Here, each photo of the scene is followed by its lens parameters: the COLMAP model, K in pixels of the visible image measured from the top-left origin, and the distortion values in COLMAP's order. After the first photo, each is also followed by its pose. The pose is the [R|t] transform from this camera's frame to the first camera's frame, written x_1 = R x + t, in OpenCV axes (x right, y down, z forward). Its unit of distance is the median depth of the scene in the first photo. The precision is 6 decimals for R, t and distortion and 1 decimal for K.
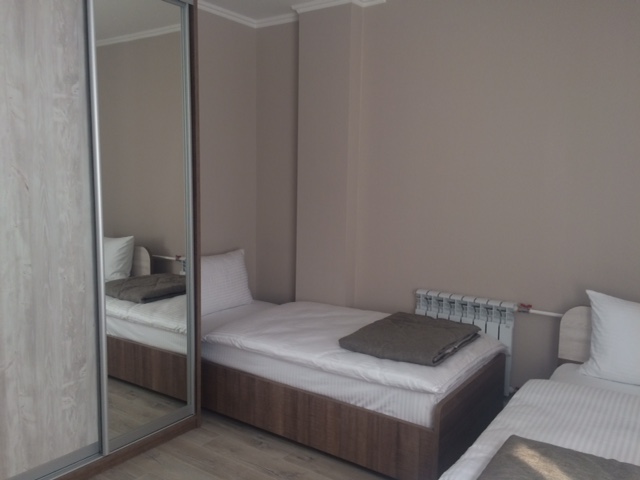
lens RADIAL K [[548.6, 0, 312.9], [0, 548.6, 235.9], [0, 0, 1]] dist [0.058392, -0.080280]
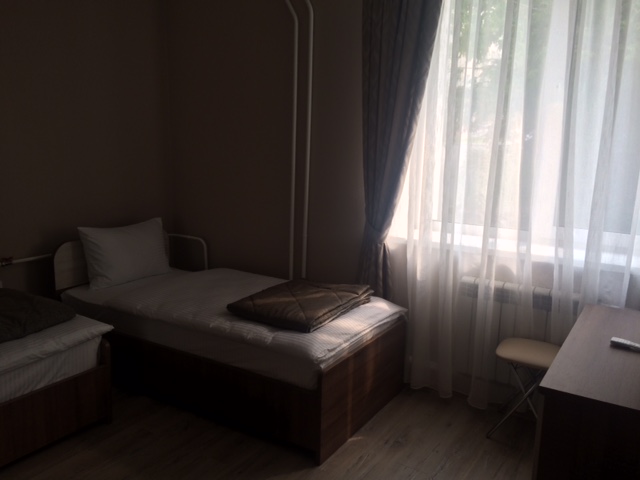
lens RADIAL K [[548.6, 0, 312.9], [0, 548.6, 235.9], [0, 0, 1]] dist [0.058392, -0.080280]
pose [[-0.039669, -0.199531, 0.979088, -0.802905], [0.094618, 0.974706, 0.202472, -0.091216], [-0.994723, 0.100672, -0.019786, 0.524096]]
